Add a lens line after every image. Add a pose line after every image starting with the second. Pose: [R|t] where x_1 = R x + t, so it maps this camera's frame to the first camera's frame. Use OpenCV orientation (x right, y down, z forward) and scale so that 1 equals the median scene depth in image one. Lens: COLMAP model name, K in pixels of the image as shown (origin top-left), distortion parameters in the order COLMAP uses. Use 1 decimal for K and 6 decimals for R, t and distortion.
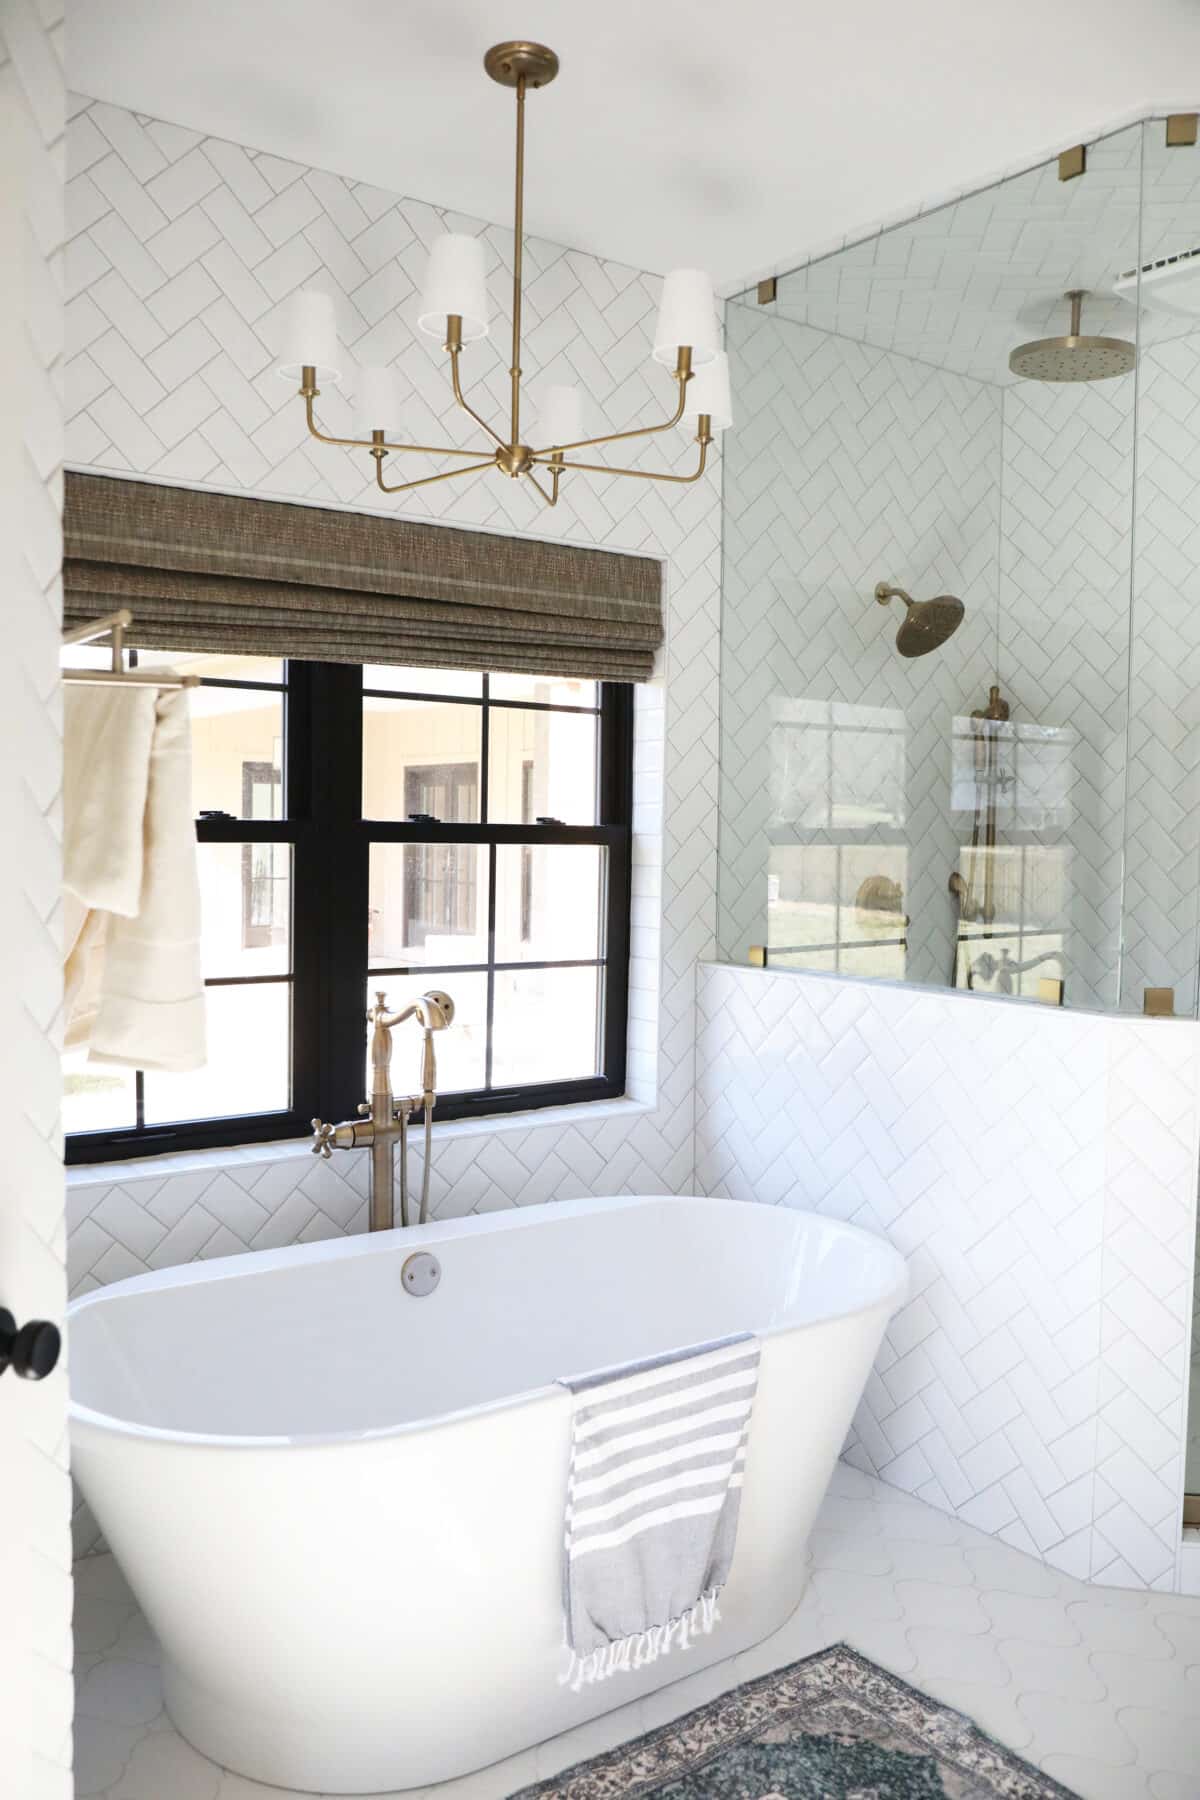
lens RADIAL K [[1389.3, 0, 595.9], [0, 1389.3, 885.2], [0, 0, 1]] dist [-0.055291, 0.037075]
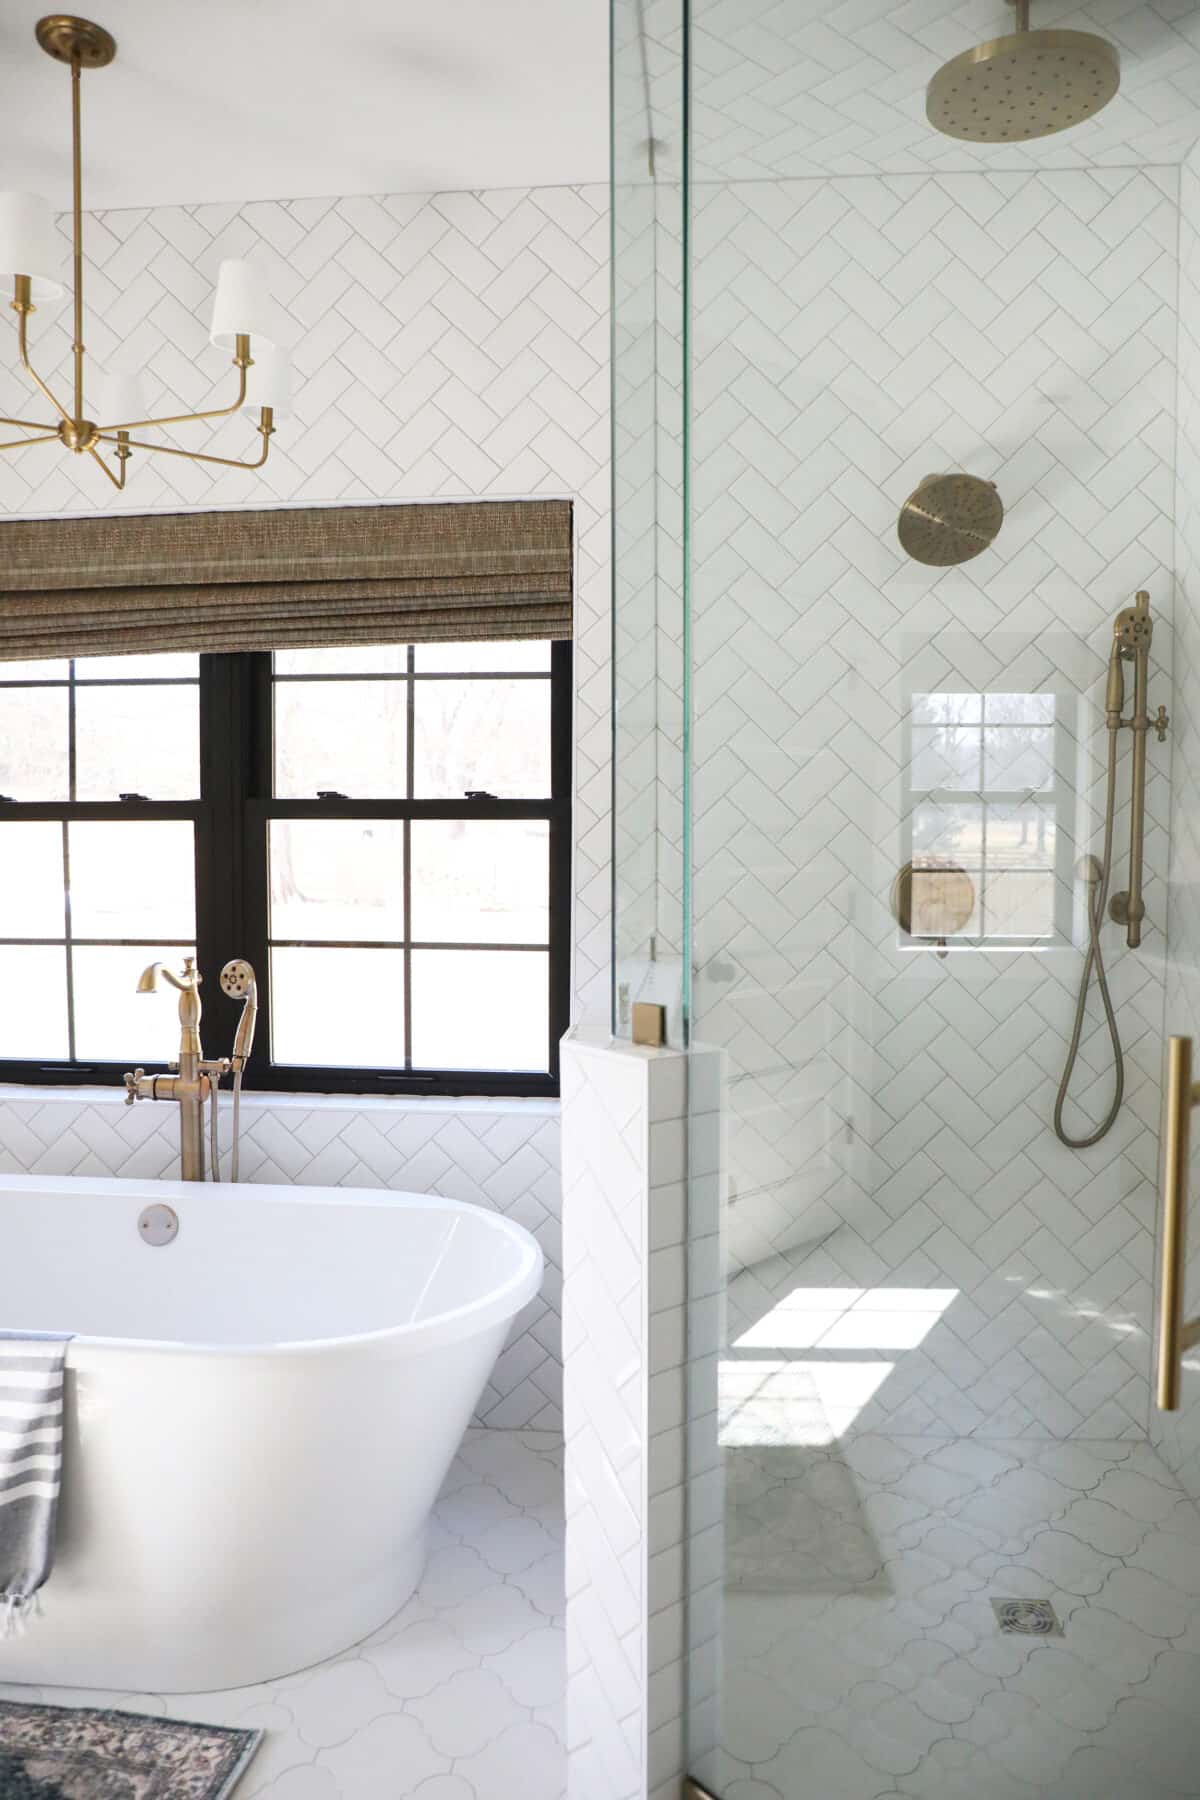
lens RADIAL K [[1272.3, 0, 612.1], [0, 1272.3, 891.7], [0, 0, 1]] dist [-0.071490, 0.014920]
pose [[0.747206, 0.021326, -0.664250, 0.685216], [-0.016908, 0.999772, 0.013078, 0.007485], [0.664377, 0.001459, 0.747396, 0.460489]]
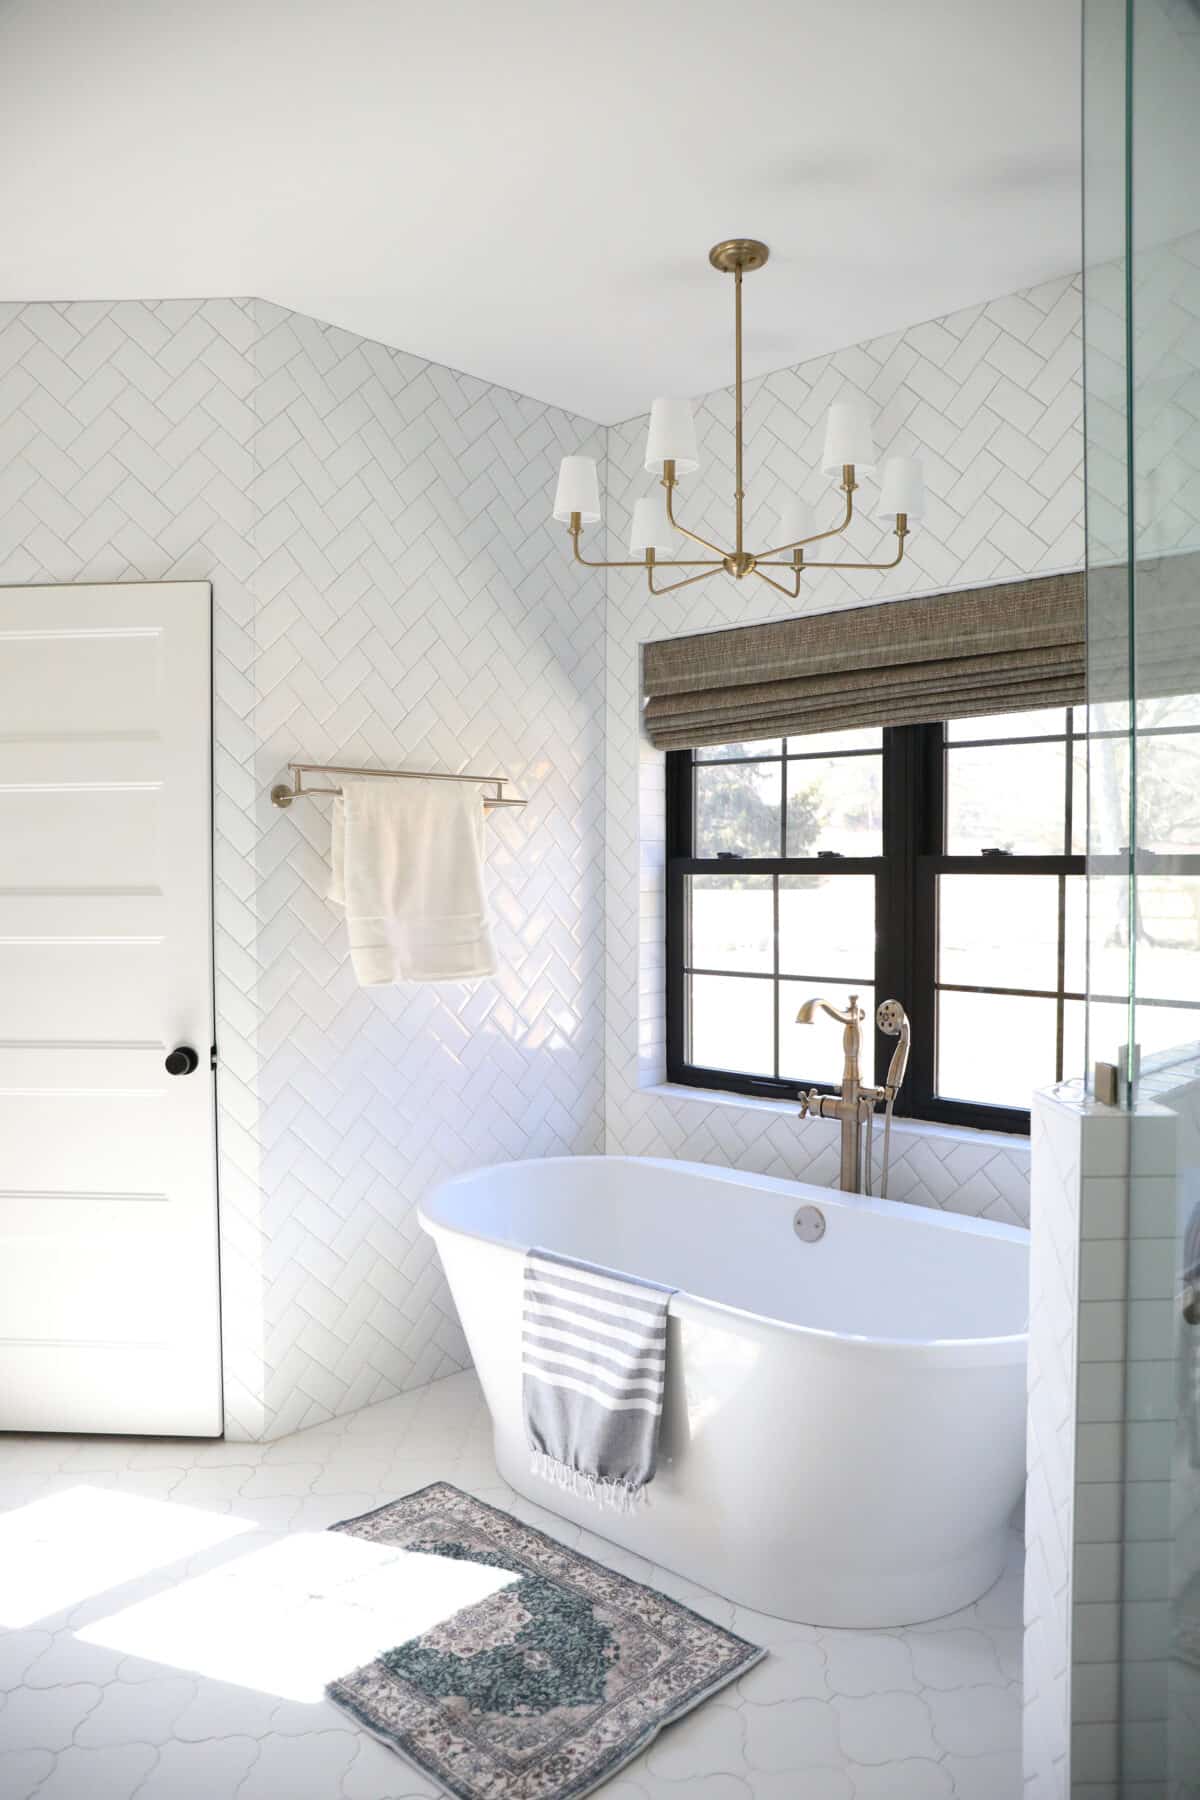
lens RADIAL K [[1272.3, 0, 625.5], [0, 1272.3, 876.5], [0, 0, 1]] dist [-0.071490, 0.014920]
pose [[0.177959, -0.005971, -0.984020, 0.847601], [-0.036566, 0.999251, -0.012676, -0.005682], [0.983358, 0.038238, 0.177607, 0.563901]]
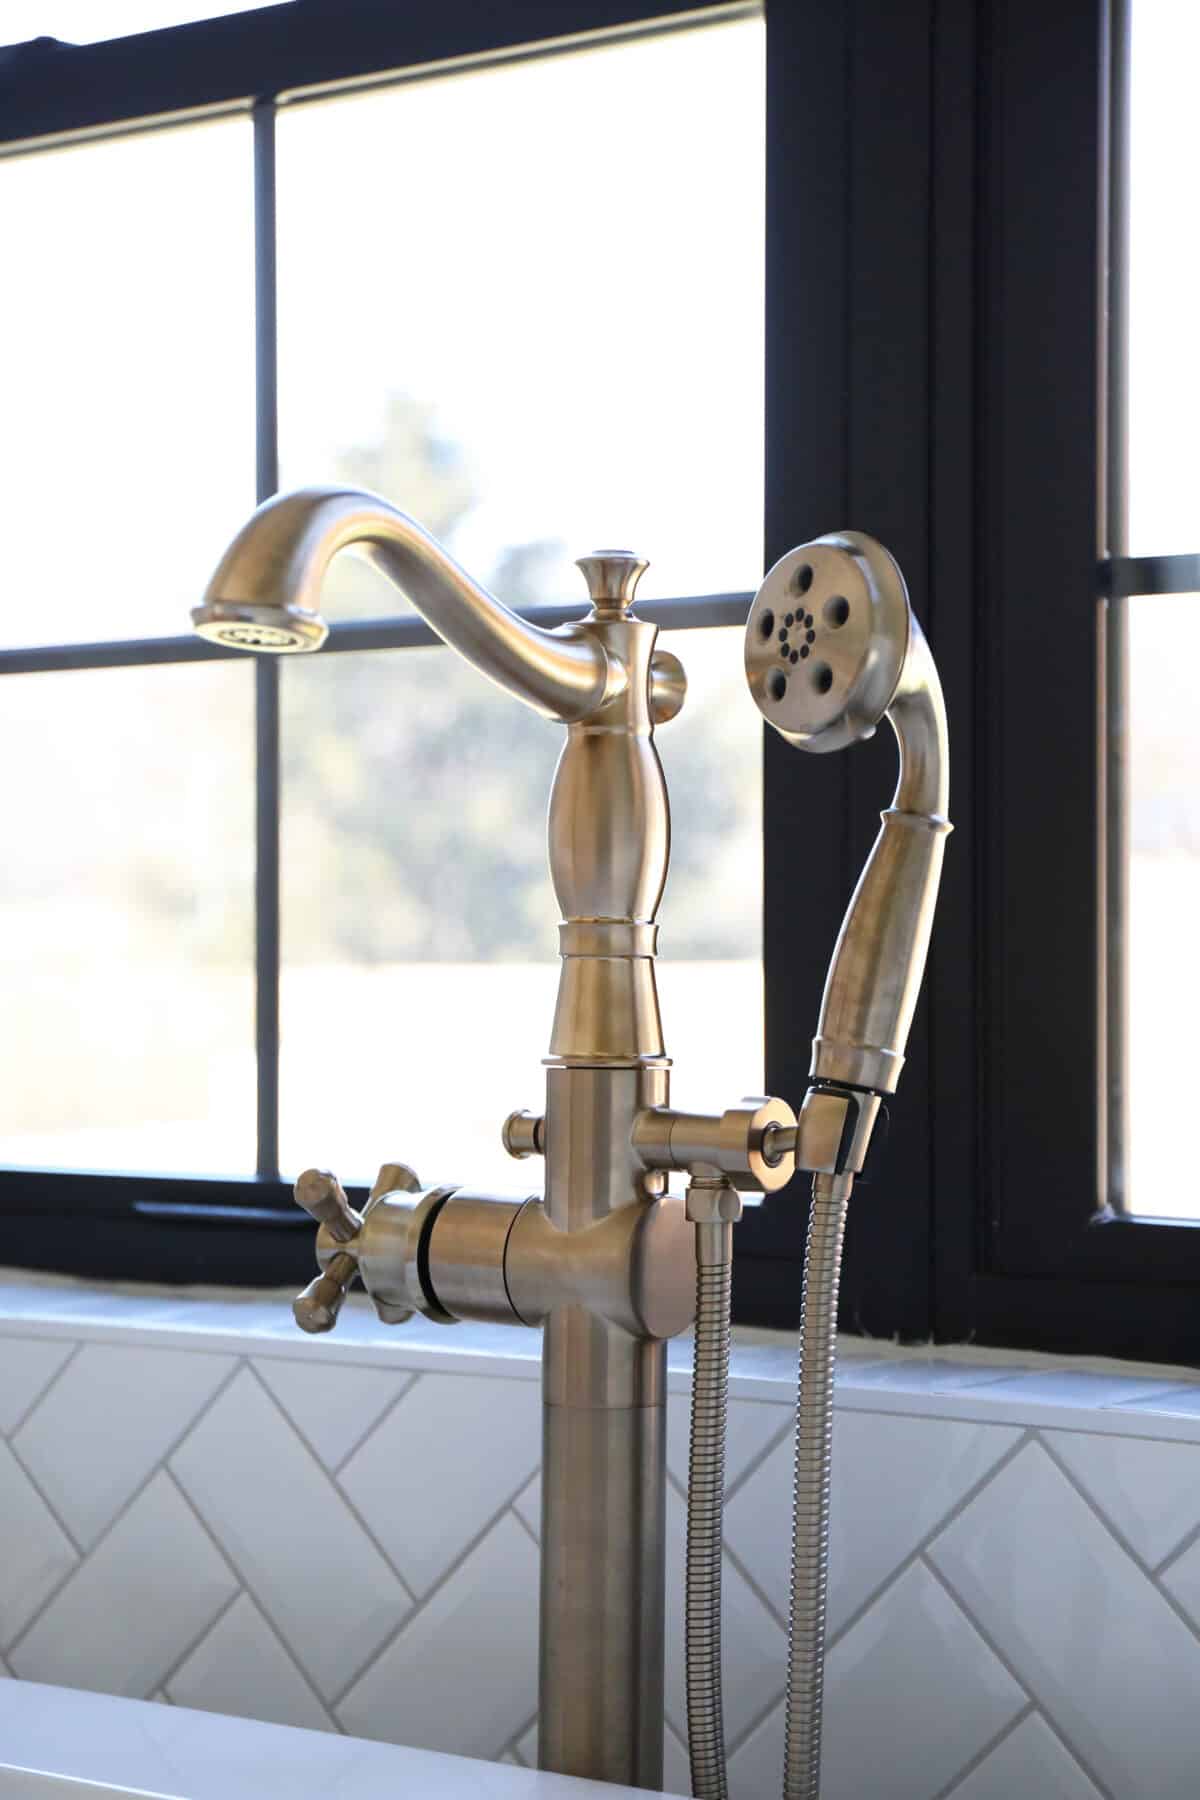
lens RADIAL K [[3468.0, 0, 595.4], [0, 3468.0, 908.1], [0, 0, 1]] dist [0.078841, 0.000000]
pose [[0.282273, -0.027119, -0.958951, 0.301123], [-0.034609, 0.998662, -0.038429, 0.137137], [0.958710, 0.044036, 0.280957, 0.805707]]
